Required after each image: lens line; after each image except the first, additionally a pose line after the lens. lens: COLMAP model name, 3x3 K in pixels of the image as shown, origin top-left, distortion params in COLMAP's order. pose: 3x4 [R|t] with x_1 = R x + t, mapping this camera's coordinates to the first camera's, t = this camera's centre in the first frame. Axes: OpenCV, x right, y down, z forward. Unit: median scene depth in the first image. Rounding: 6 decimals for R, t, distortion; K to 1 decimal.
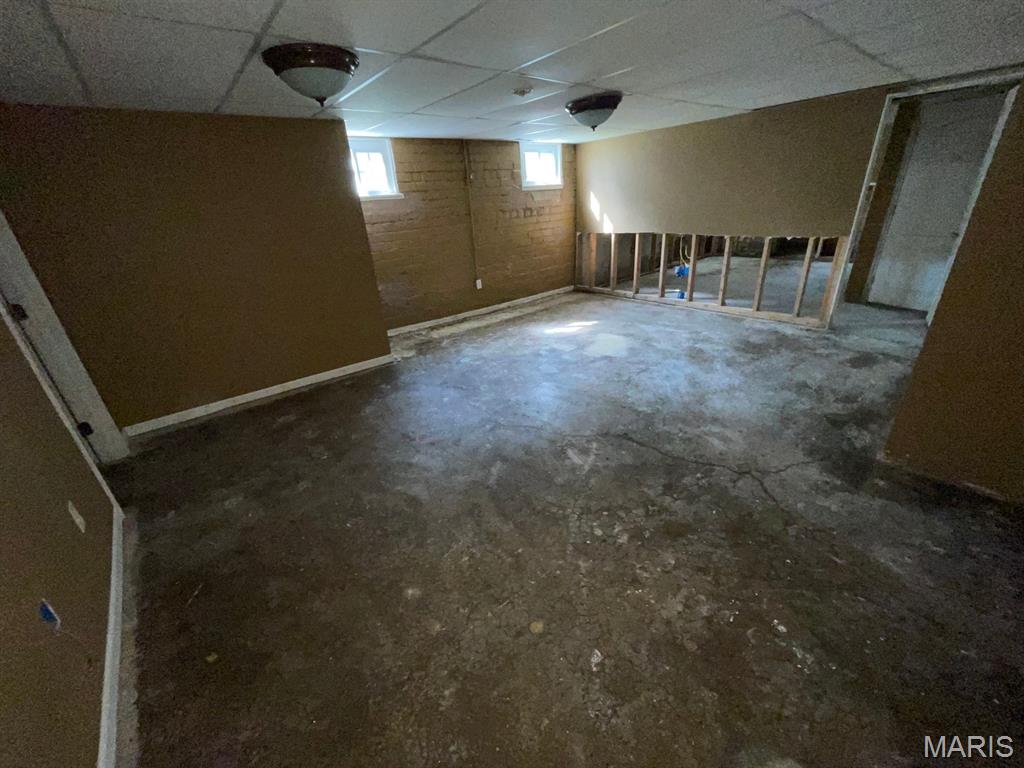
lens RADIAL K [[411.6, 0, 513.4], [0, 411.6, 385.4], [0, 0, 1]] dist [-0.004351, 0.001490]
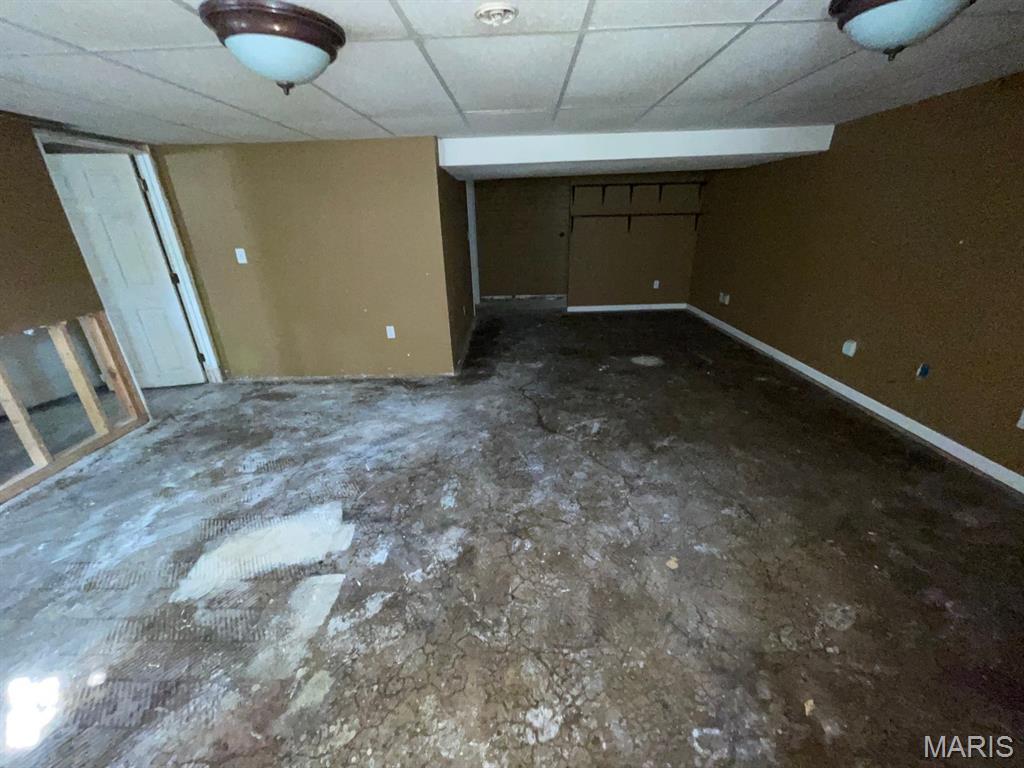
lens RADIAL K [[411.6, 0, 514.3], [0, 411.6, 384.6], [0, 0, 1]] dist [-0.004351, 0.001490]
pose [[-0.755679, -0.168442, 0.632911, -0.281139], [0.339022, 0.726217, 0.598058, -0.487740], [-0.560369, 0.666511, -0.491681, 1.103035]]
